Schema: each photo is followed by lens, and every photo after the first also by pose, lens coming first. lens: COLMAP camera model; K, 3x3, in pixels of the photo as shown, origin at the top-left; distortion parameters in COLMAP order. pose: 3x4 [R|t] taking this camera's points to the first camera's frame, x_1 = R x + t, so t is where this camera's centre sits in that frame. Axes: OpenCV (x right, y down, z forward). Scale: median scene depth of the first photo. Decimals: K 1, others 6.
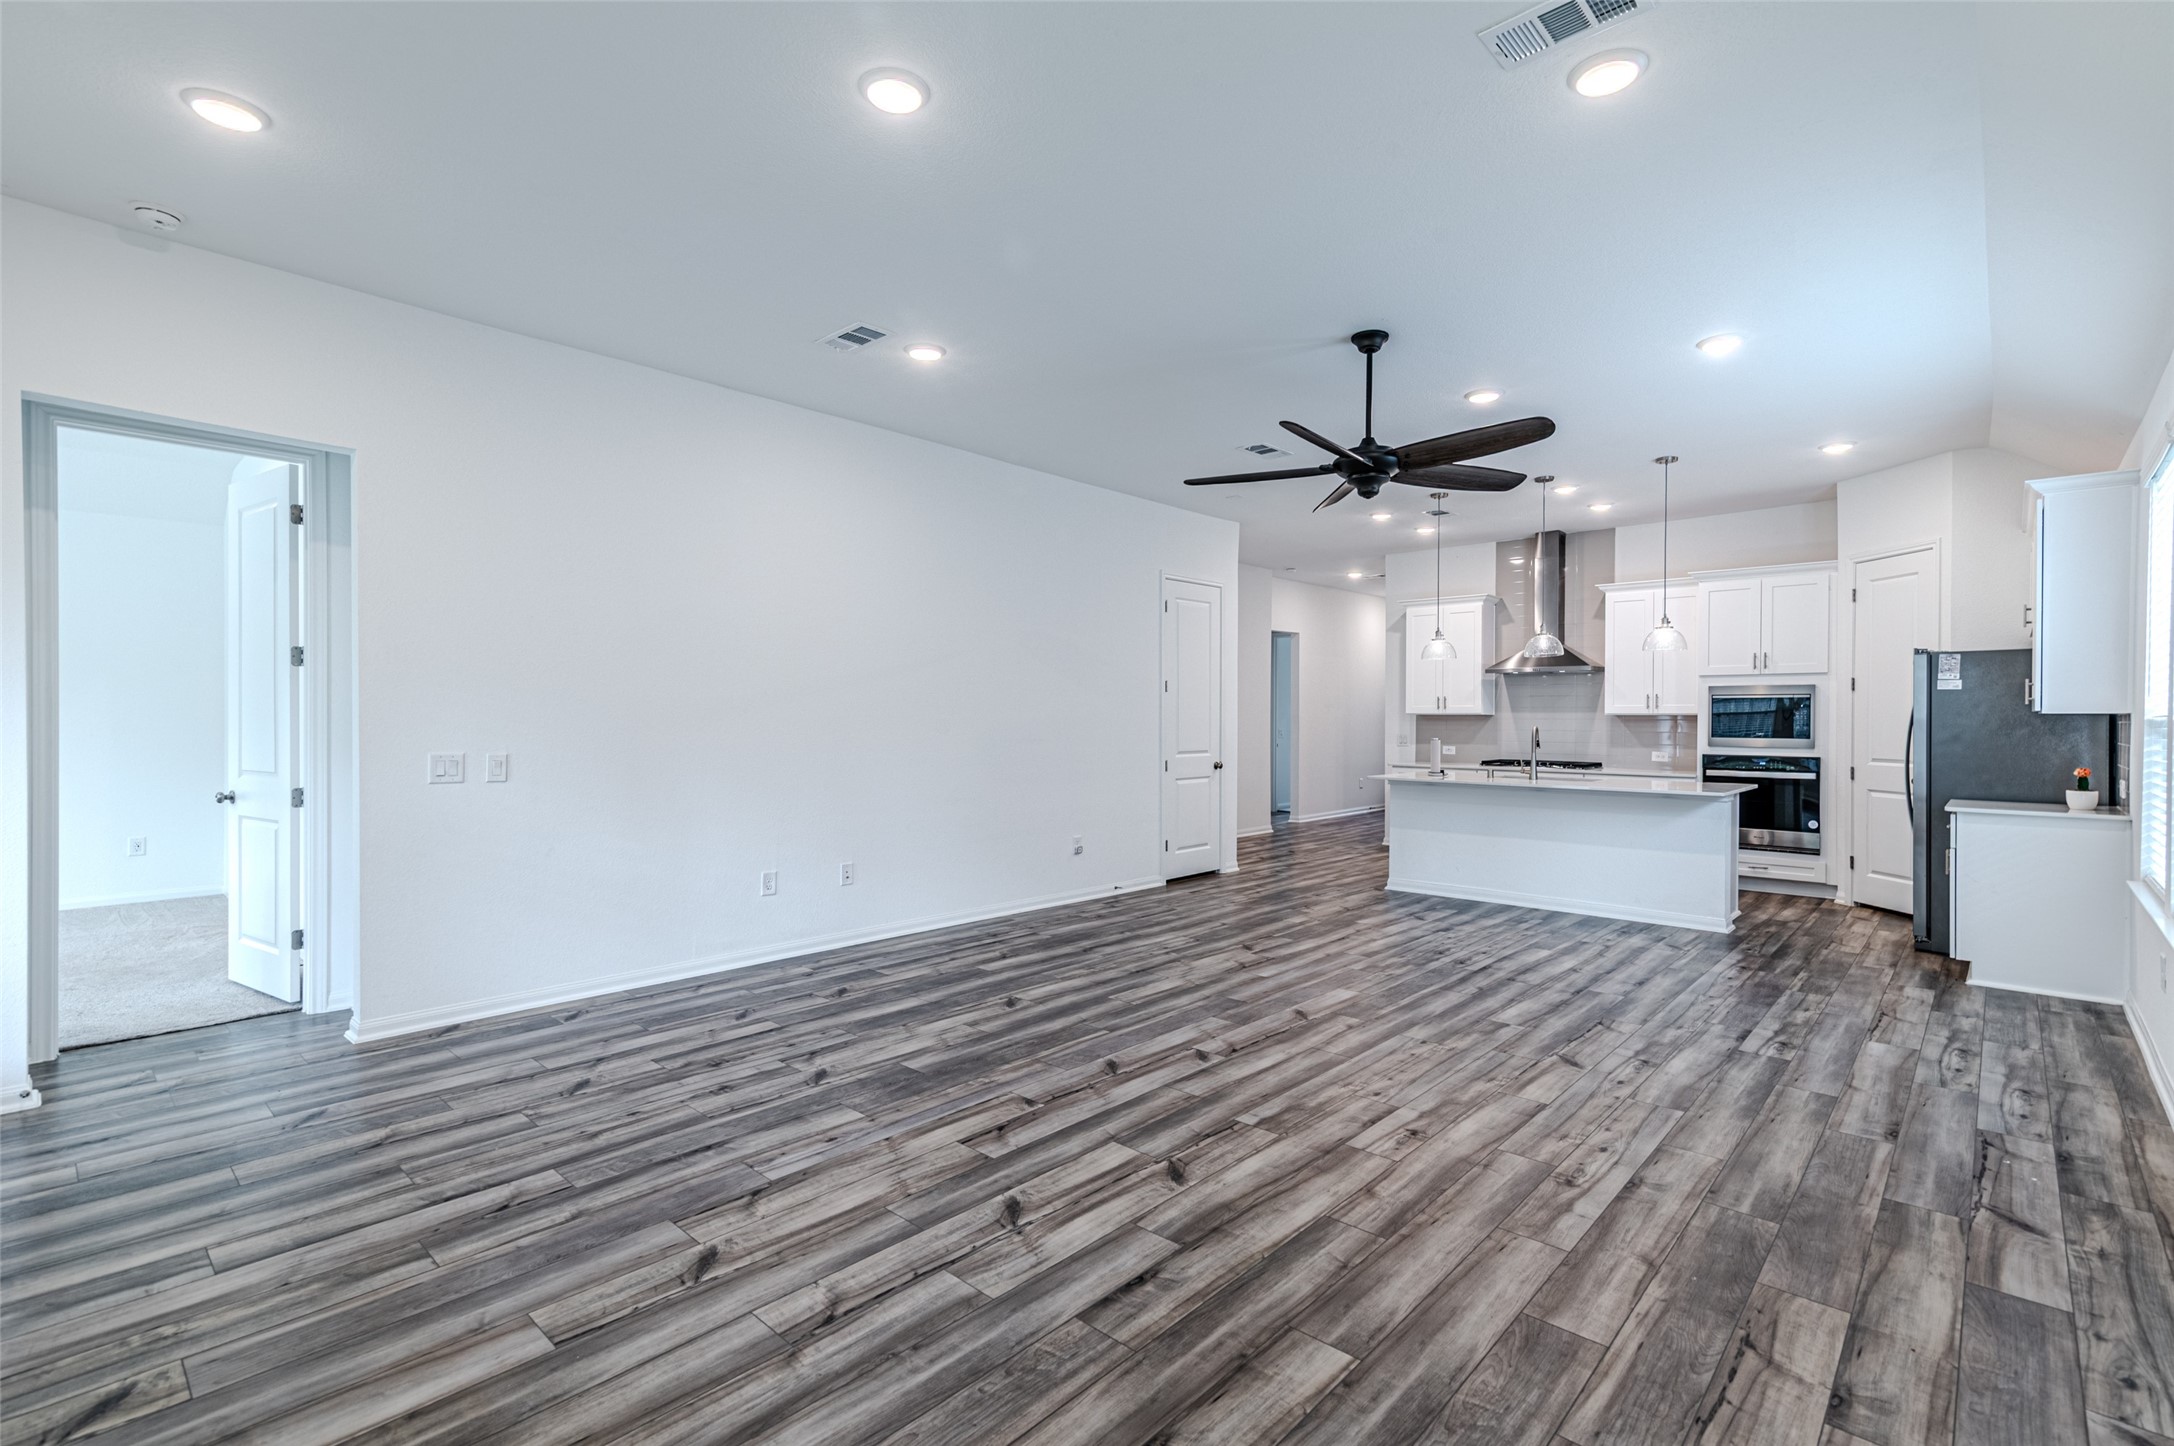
lens RADIAL K [[984.7, 0, 1092.1], [0, 984.7, 724.6], [0, 0, 1]] dist [0.017861, -0.001233]
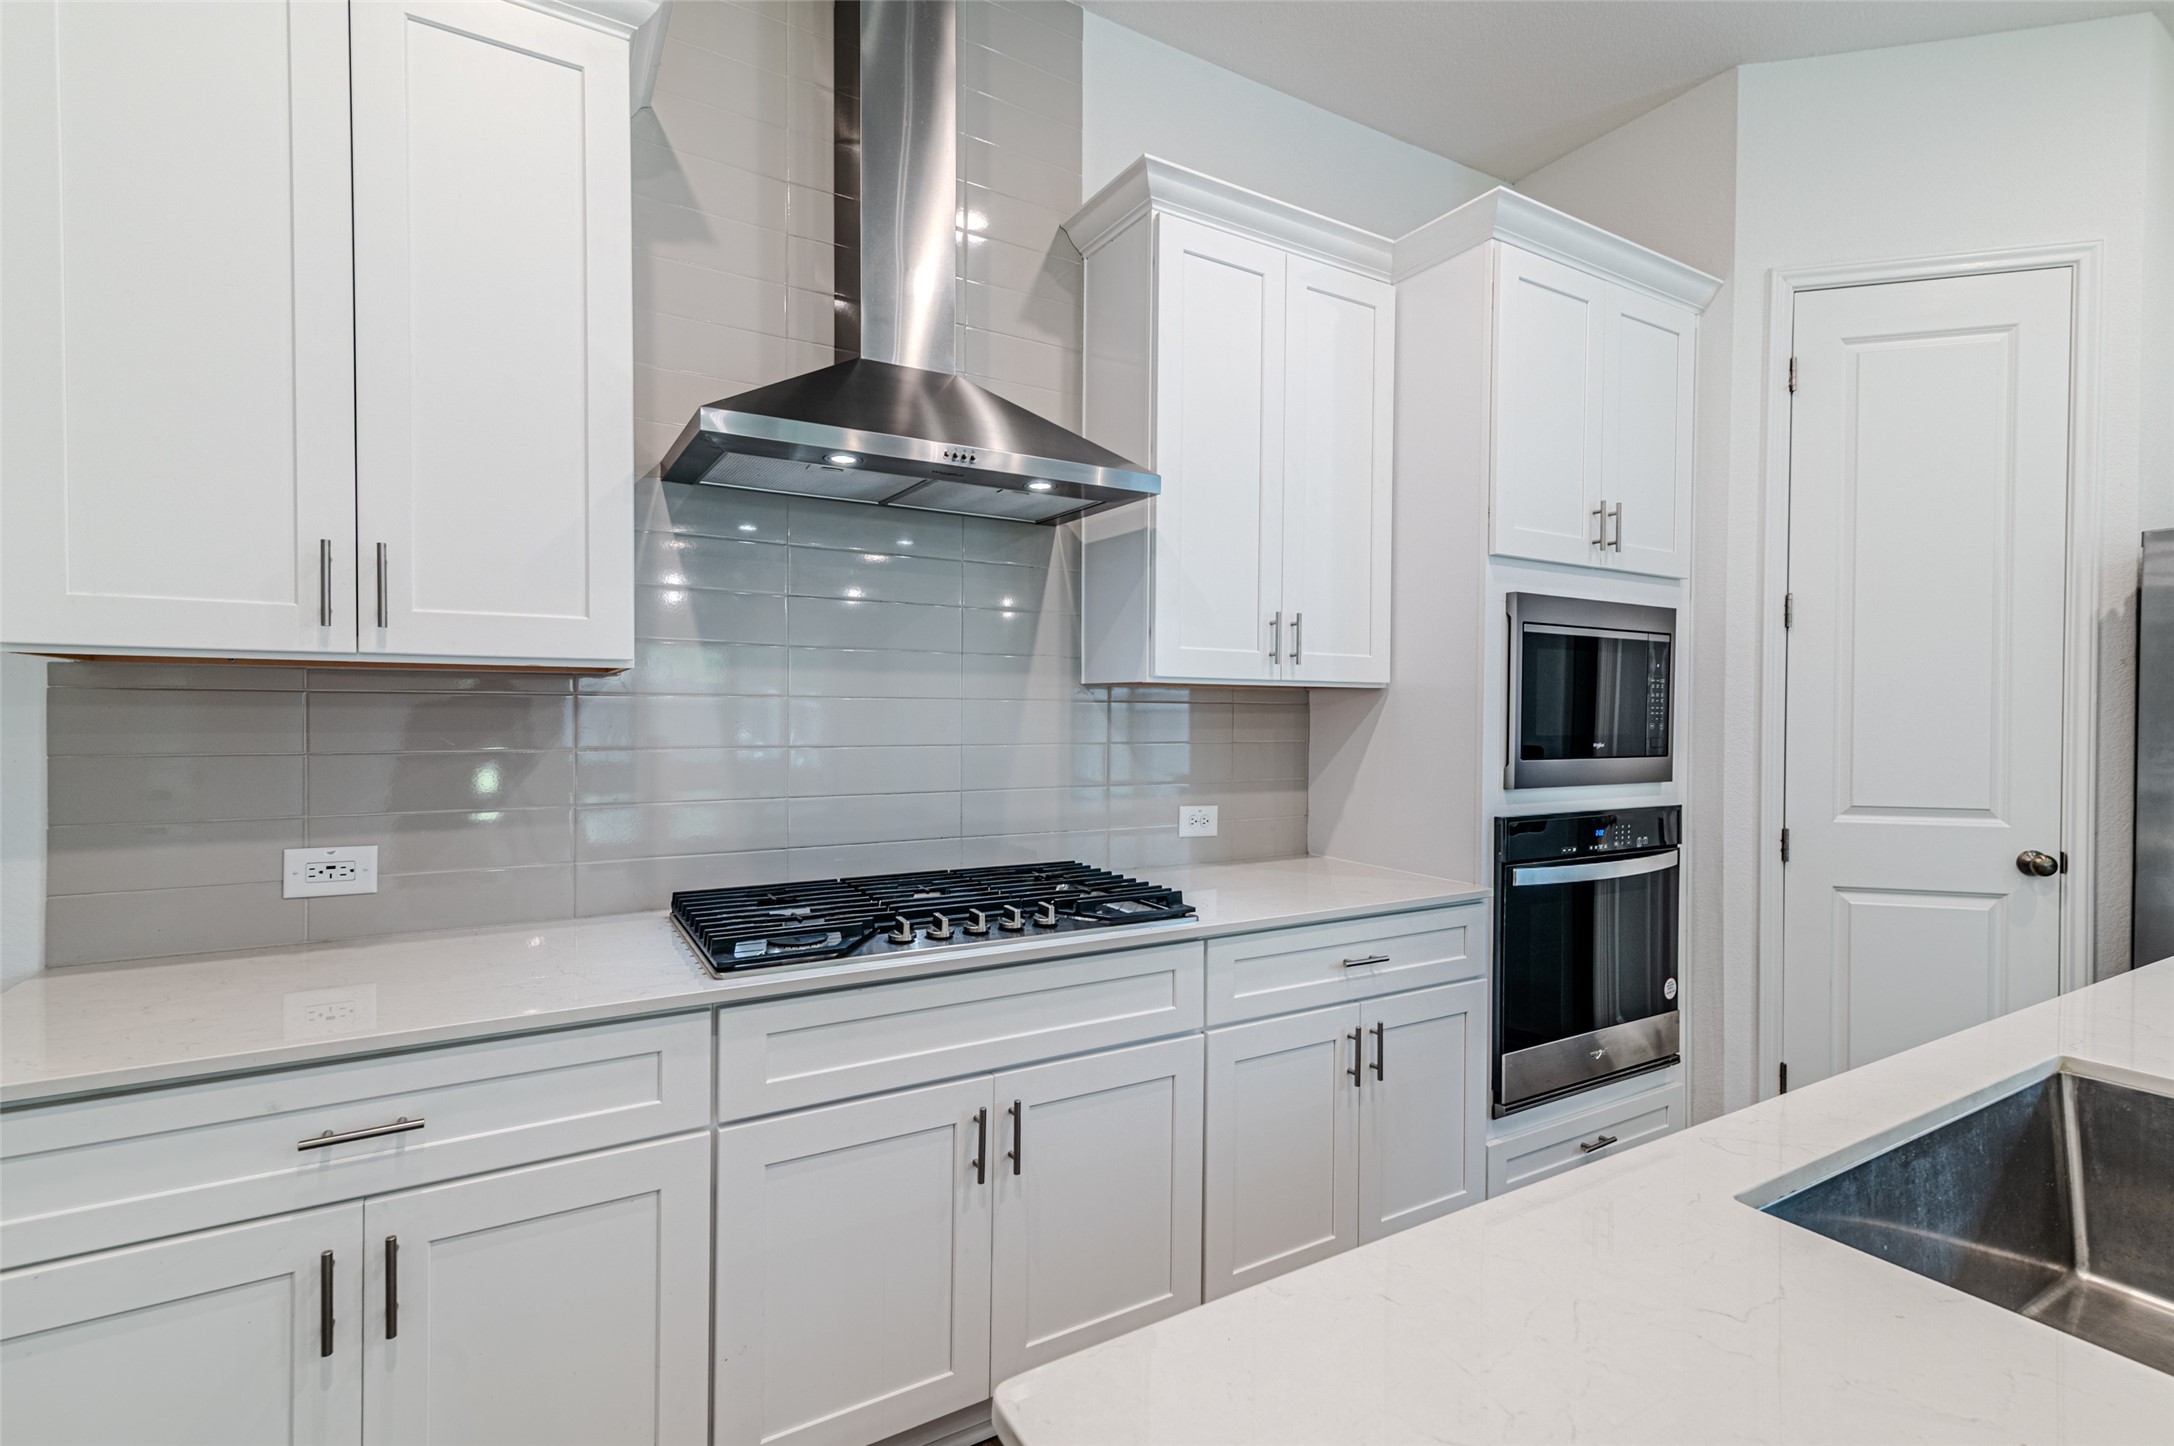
lens RADIAL K [[1005.6, 0, 1094.3], [0, 1005.6, 718.1], [0, 0, 1]] dist [0.017055, -0.000572]
pose [[0.274698, -0.007133, 0.961504, 0.279779], [0.002043, 0.999975, 0.006835, -0.002482], [-0.961528, 0.000087, 0.274705, 1.011881]]
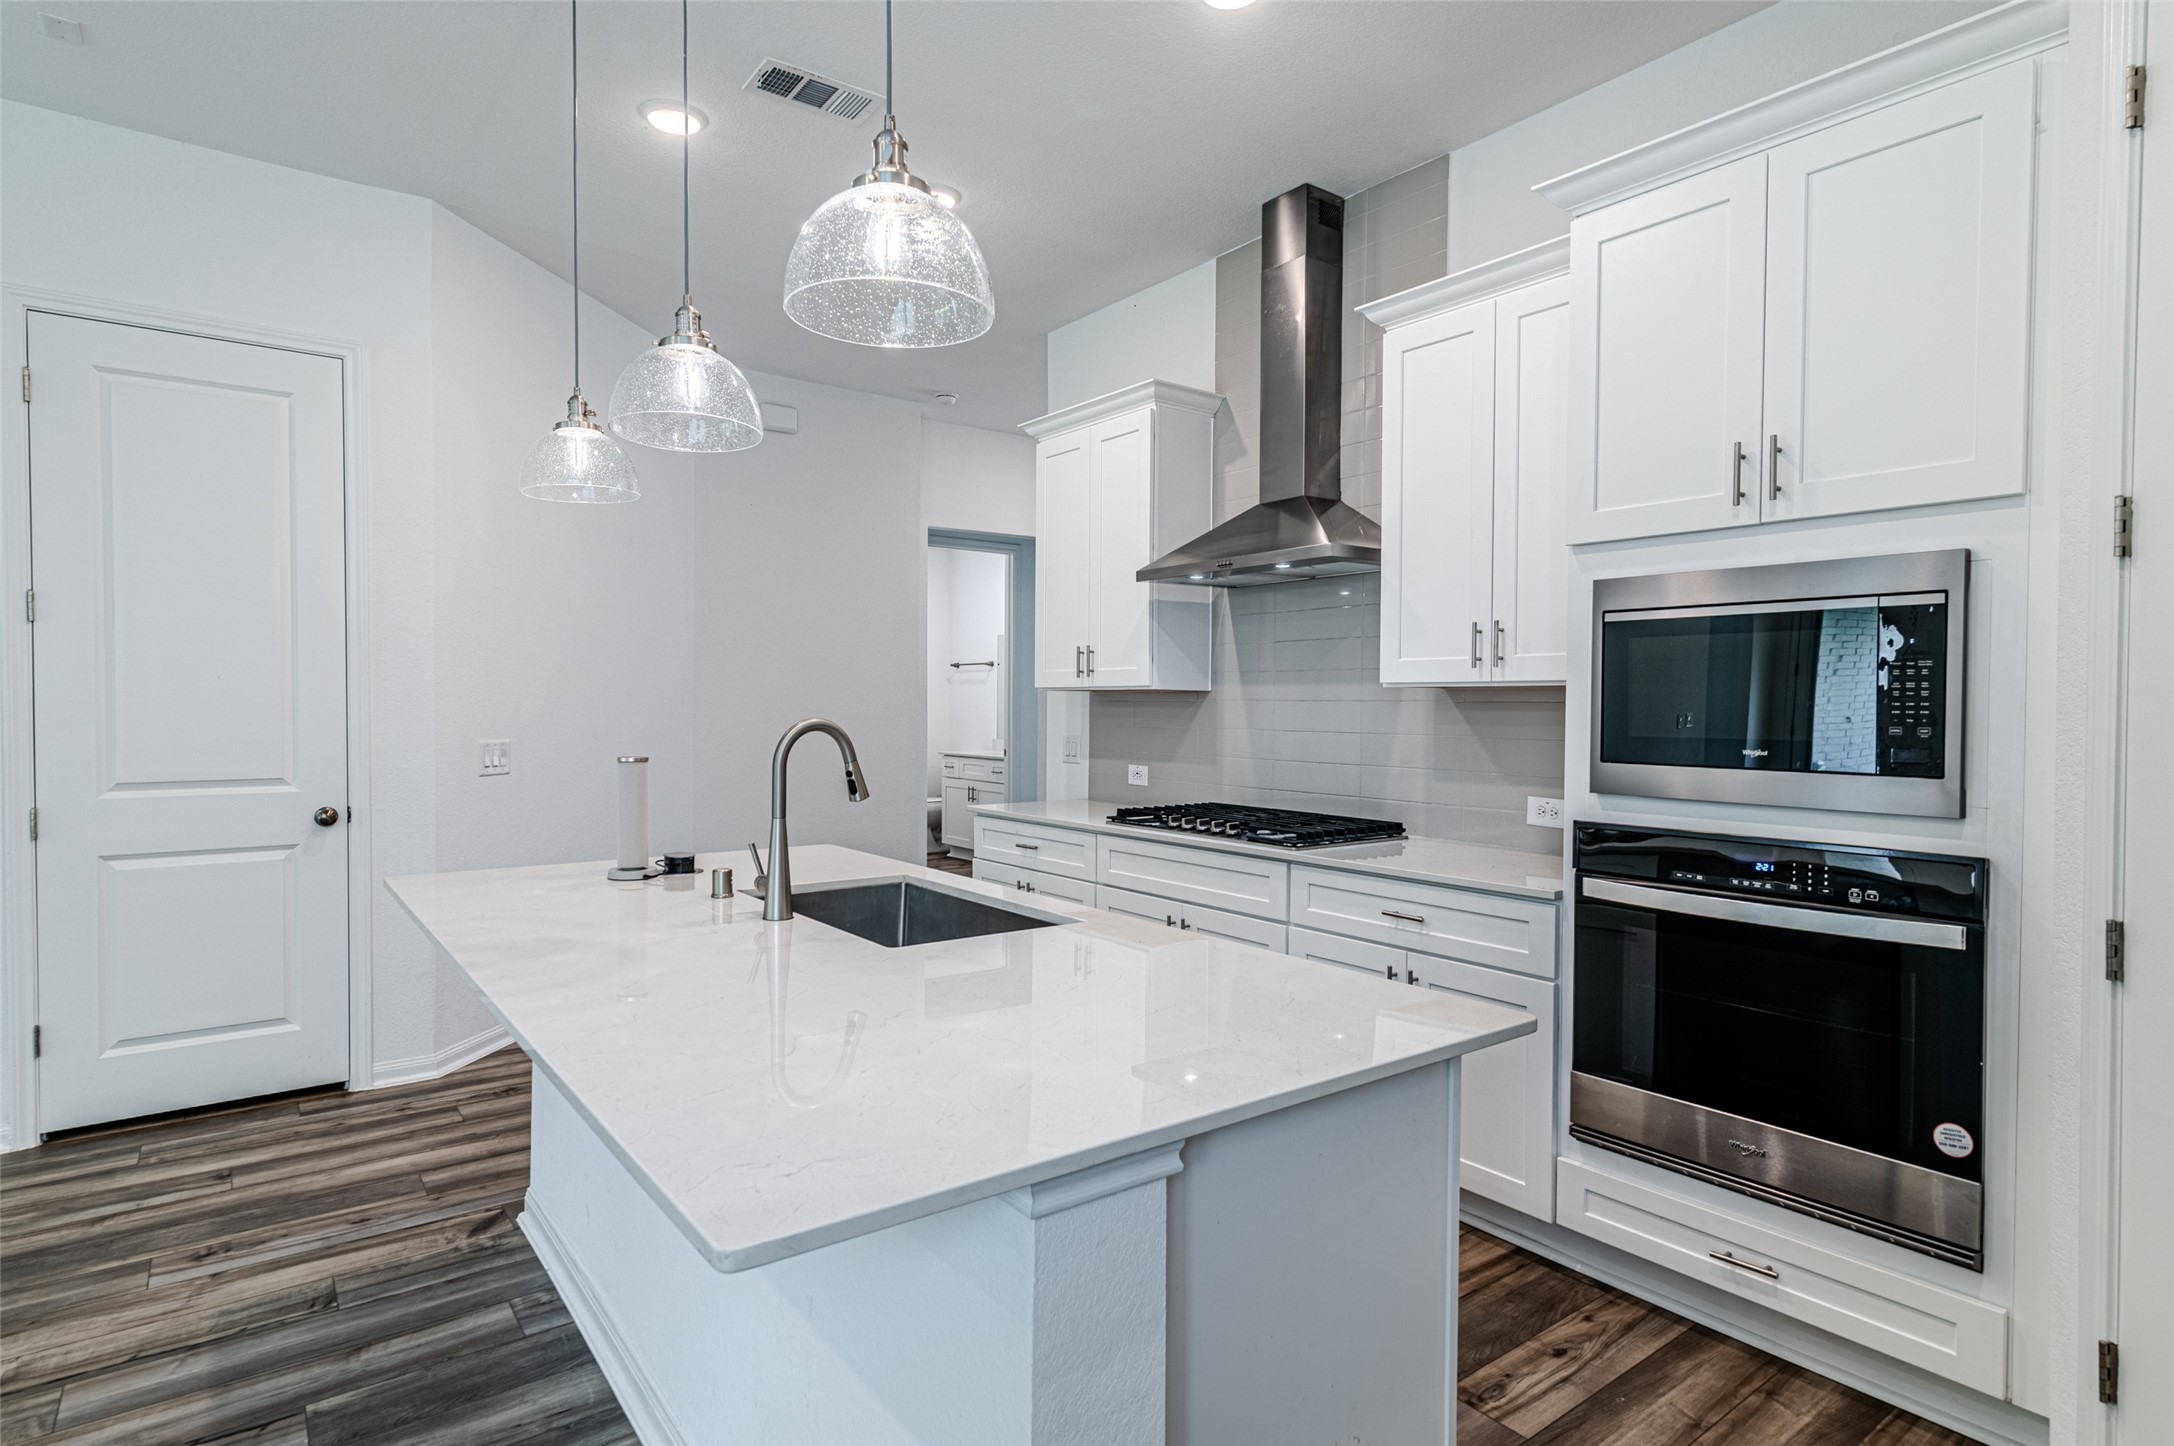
lens RADIAL K [[1135.2, 0, 1090.9], [0, 1135.2, 720.0], [0, 0, 1]] dist [0.006542, 0.000200]
pose [[0.986100, 0.007188, -0.165997, 0.519656], [-0.006681, 0.999971, 0.003614, 0.000744], [0.166019, -0.002455, 0.986120, 0.638956]]
